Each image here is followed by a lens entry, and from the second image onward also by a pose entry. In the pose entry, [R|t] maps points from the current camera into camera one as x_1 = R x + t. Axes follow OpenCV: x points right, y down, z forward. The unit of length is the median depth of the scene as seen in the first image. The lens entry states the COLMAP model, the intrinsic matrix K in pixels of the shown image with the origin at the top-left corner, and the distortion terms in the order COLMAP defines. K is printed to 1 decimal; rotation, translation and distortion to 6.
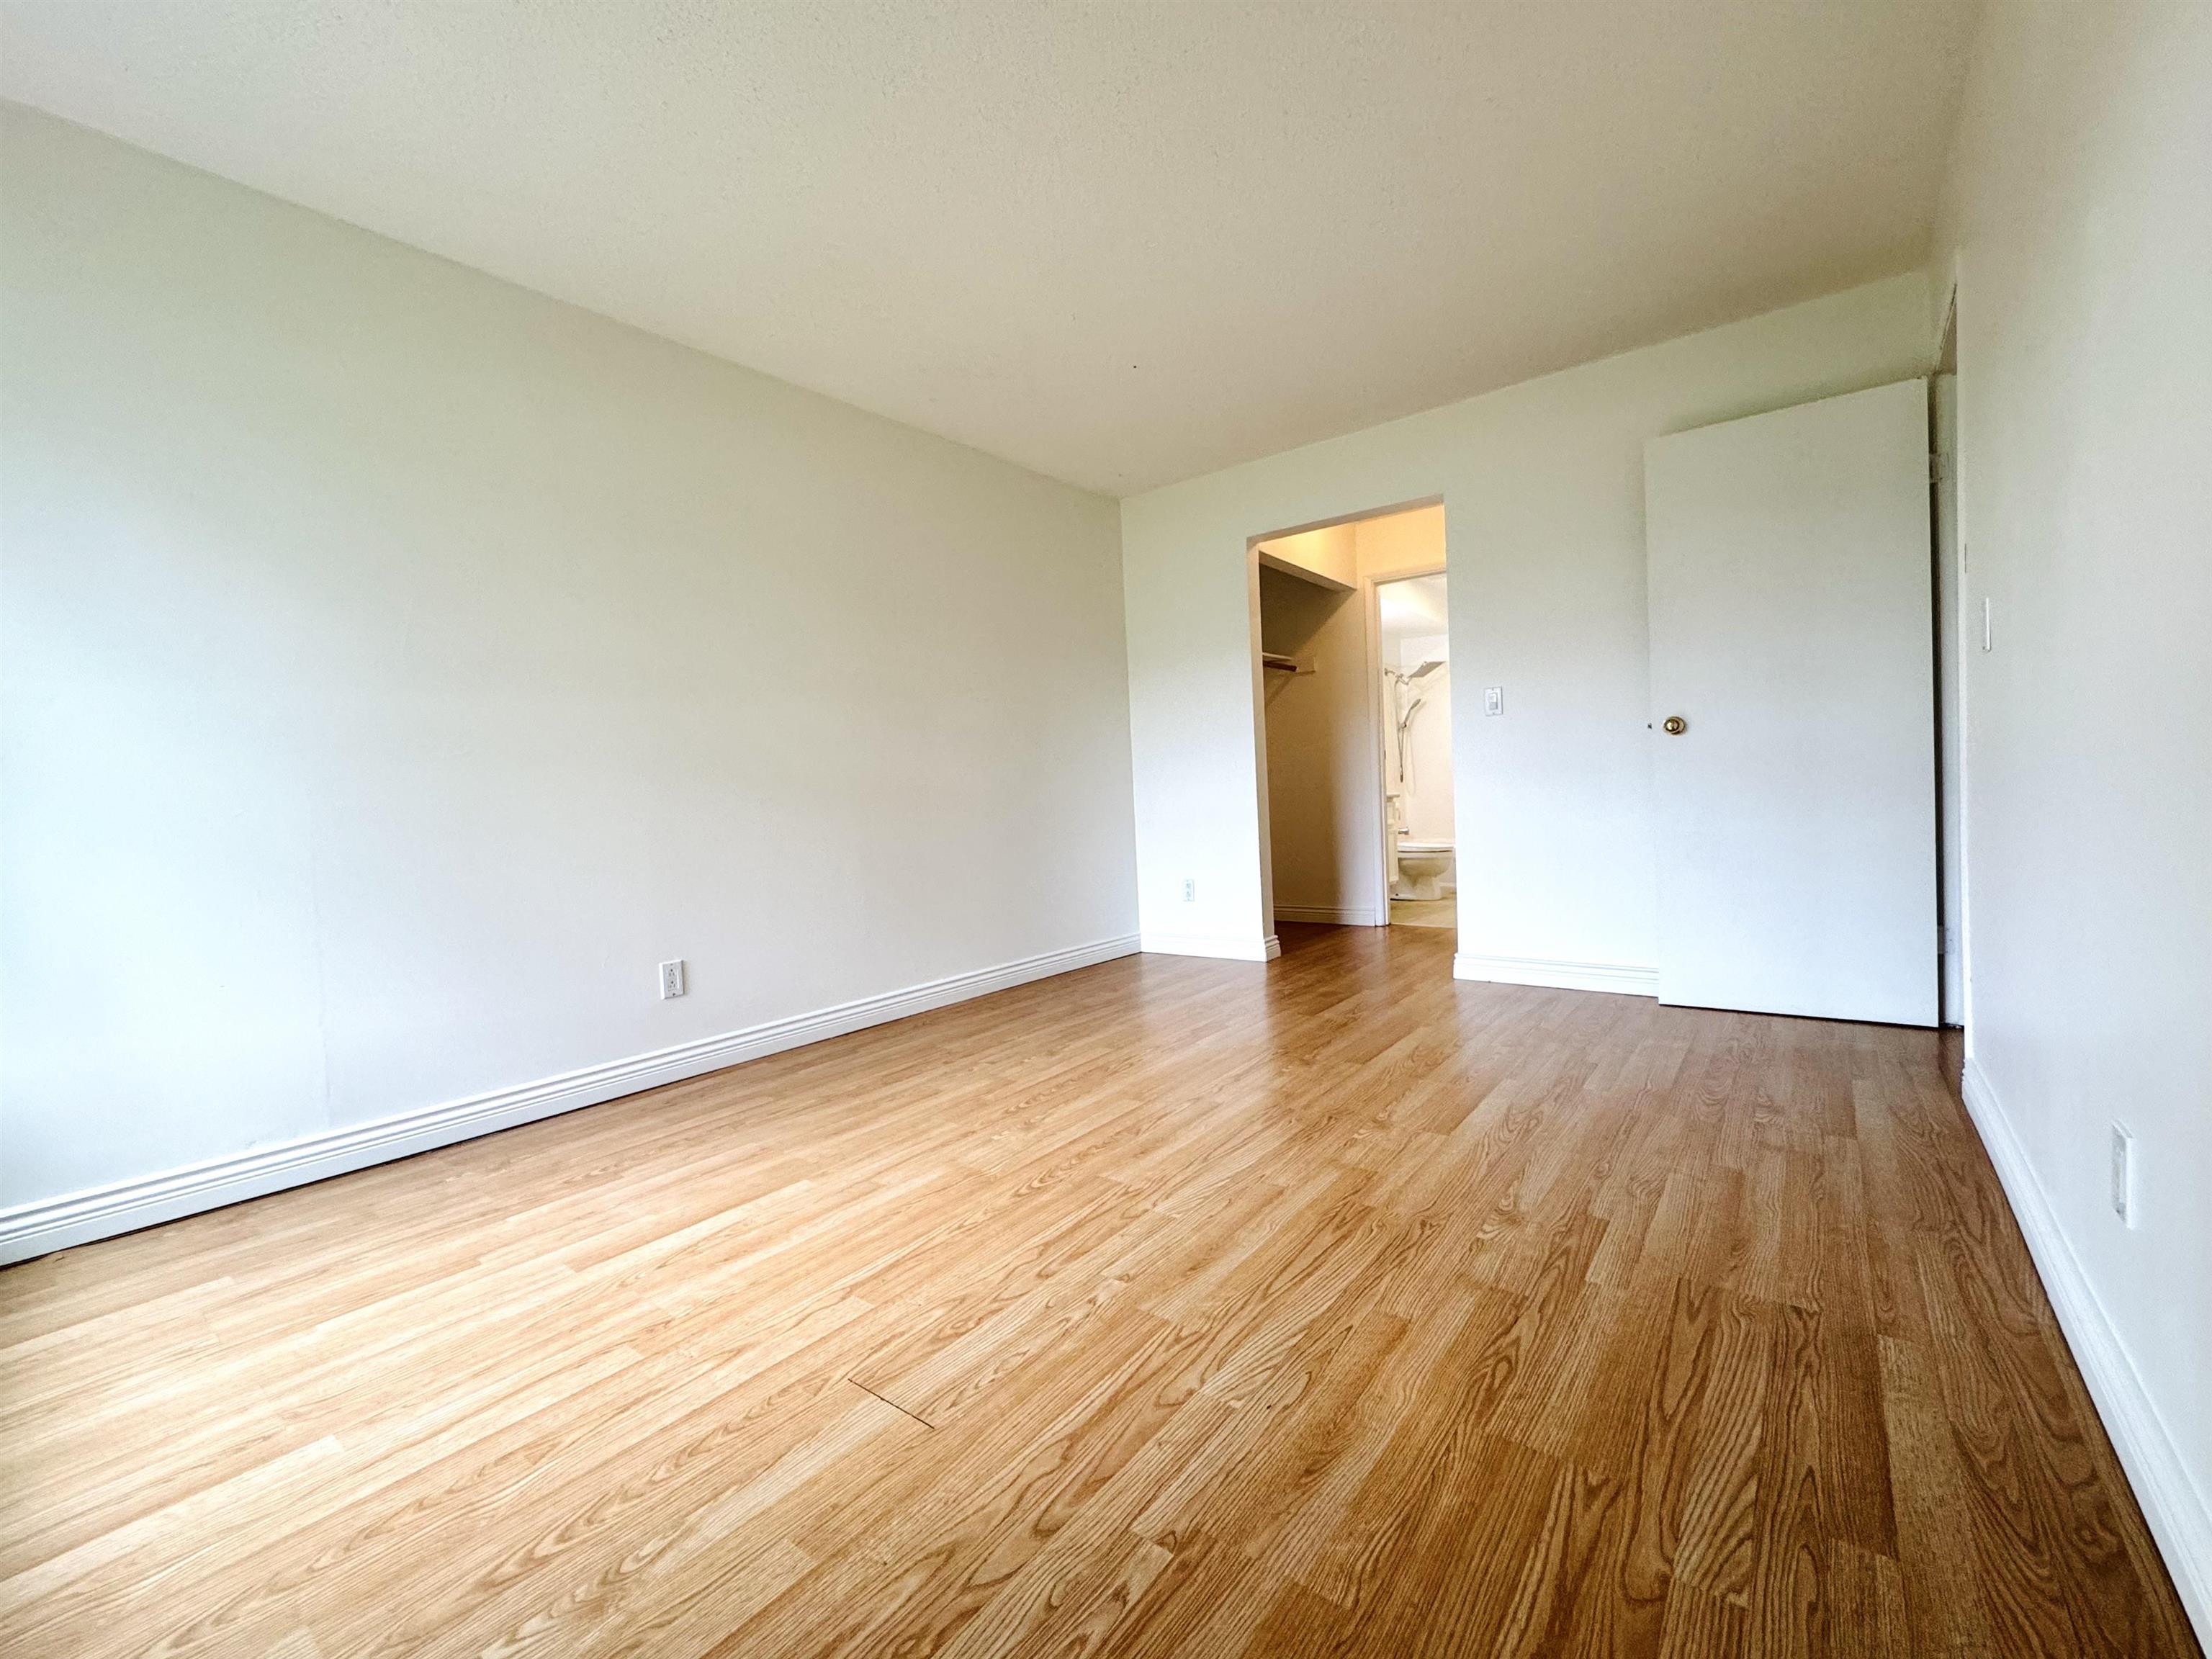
lens RADIAL K [[880.7, 0, 1118.4], [0, 880.7, 820.7], [0, 0, 1]] dist [-0.009285, 0.000758]
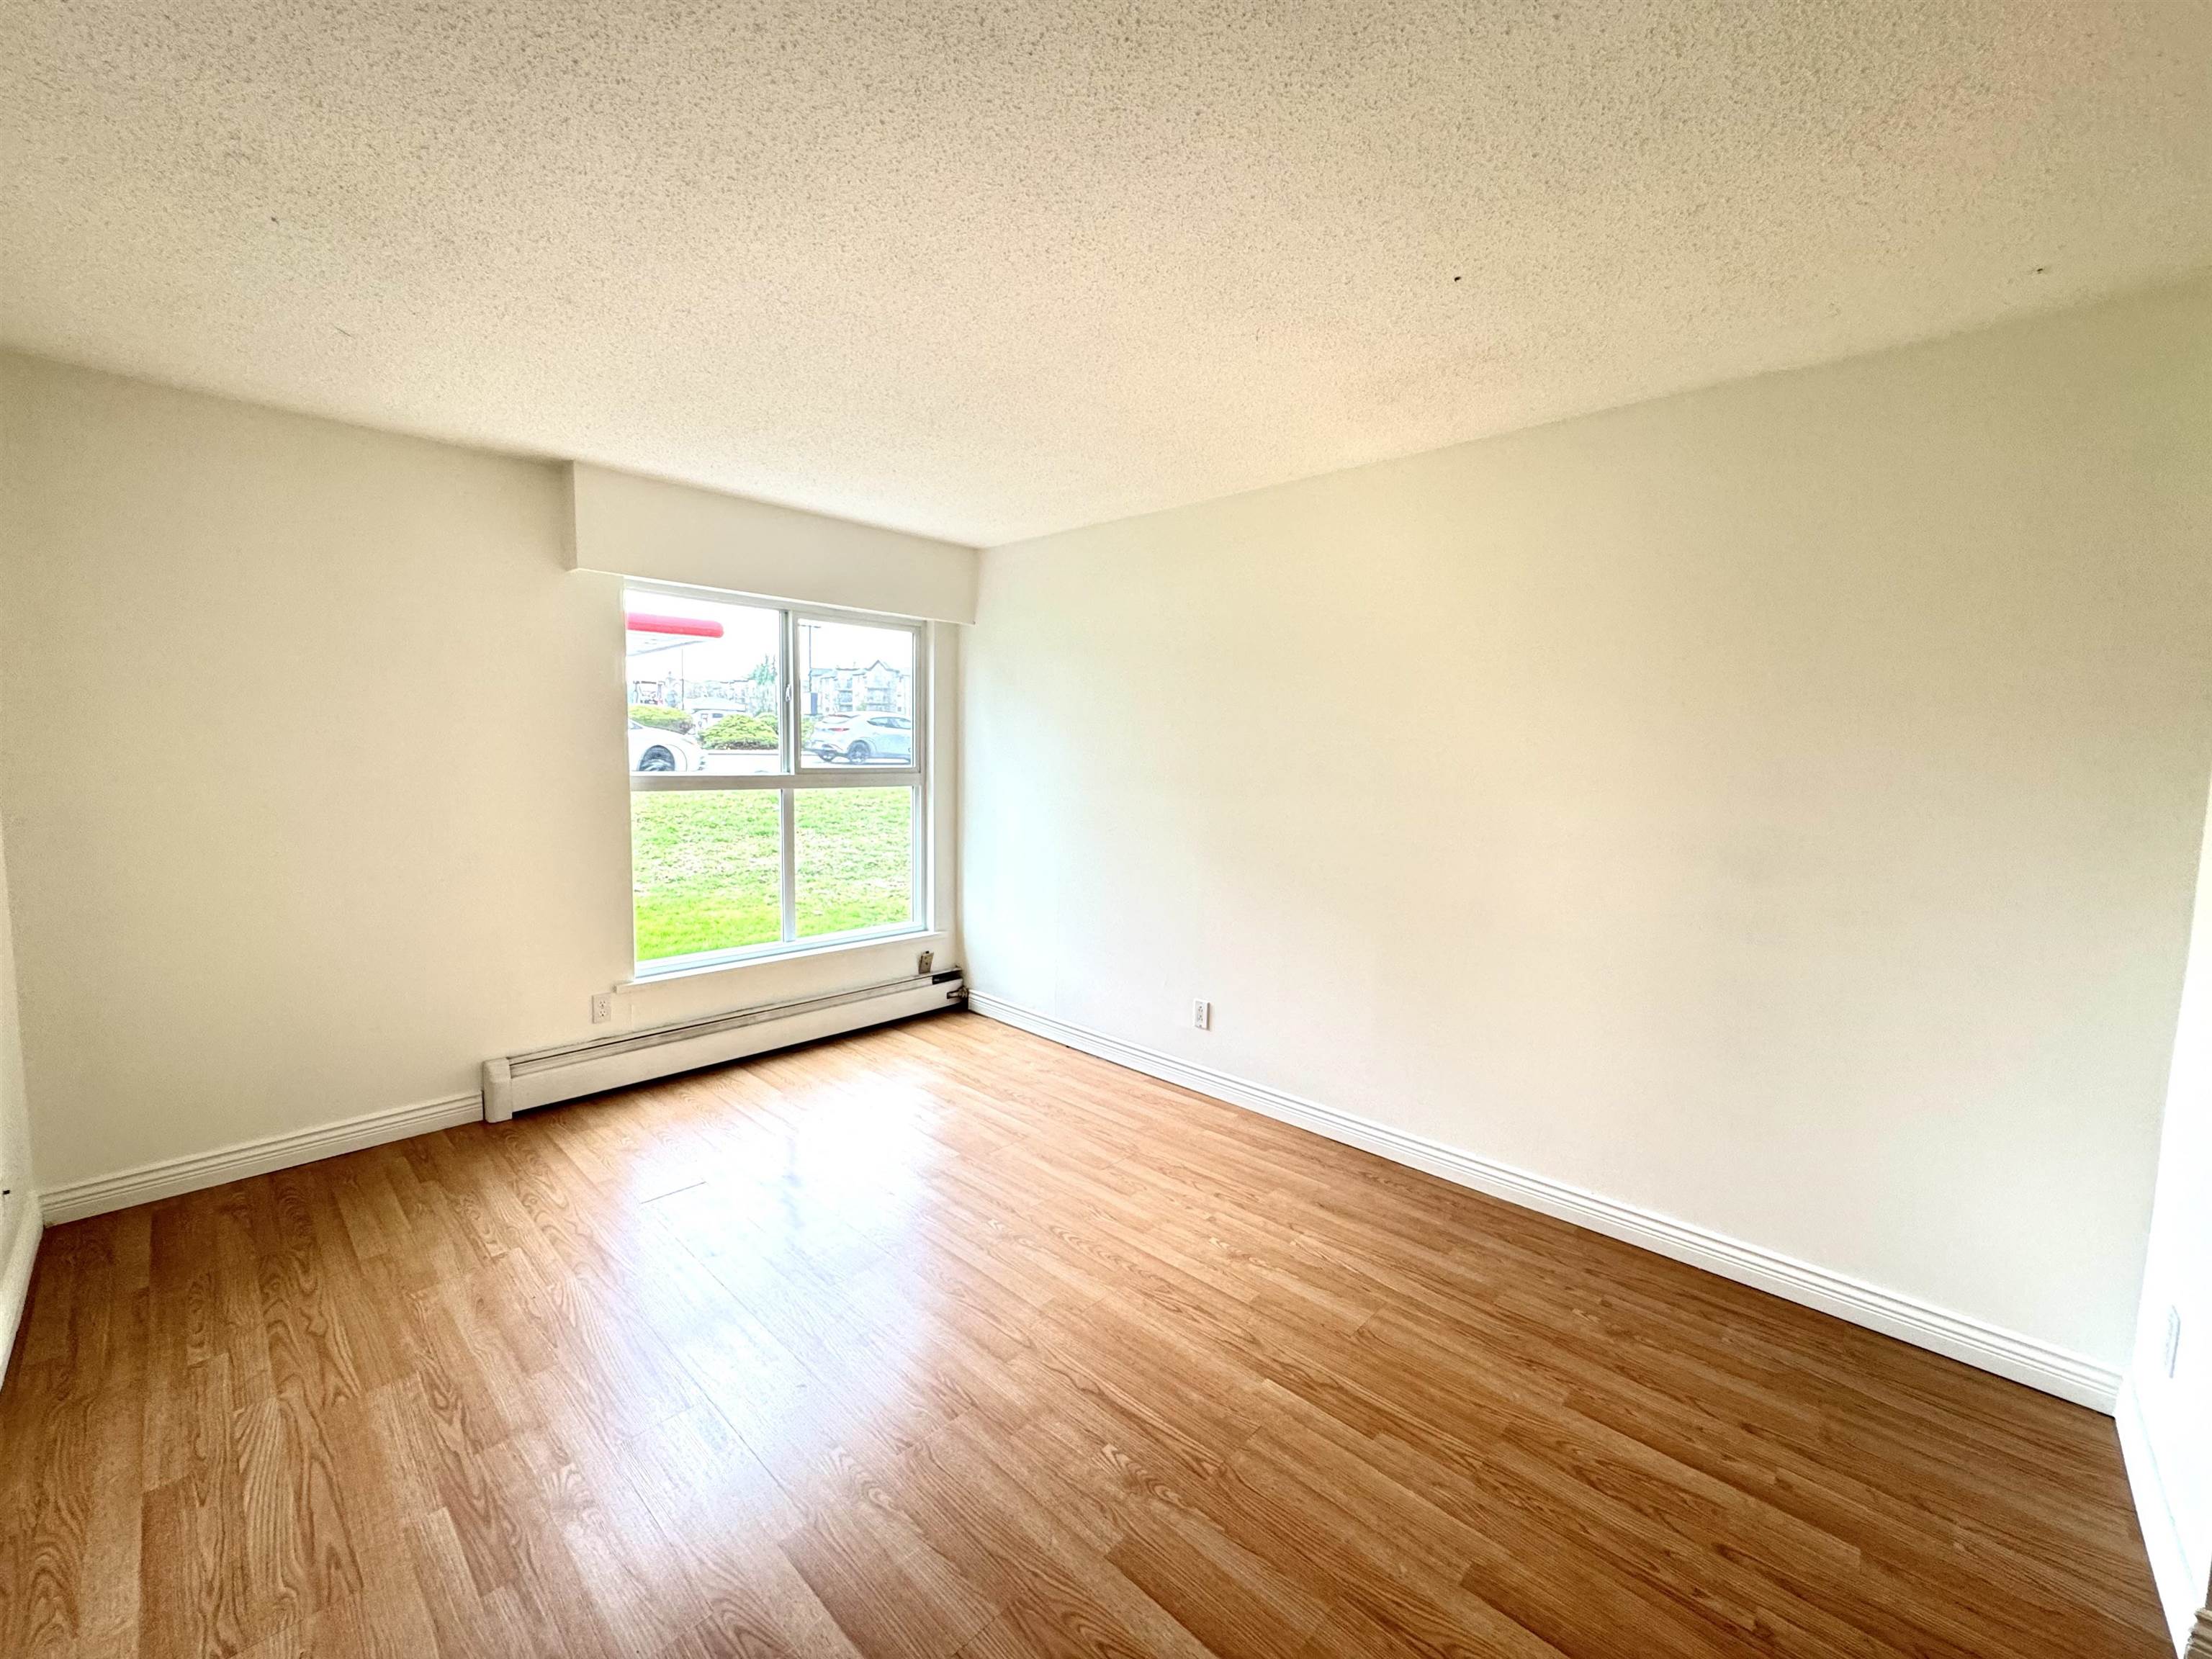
lens RADIAL K [[880.7, 0, 1125.6], [0, 880.7, 826.3], [0, 0, 1]] dist [-0.009285, 0.000758]
pose [[-0.071512, 0.131930, -0.988676, 1.503339], [-0.059607, 0.988877, 0.136268, -0.531885], [0.995657, 0.068677, -0.062853, 1.946167]]
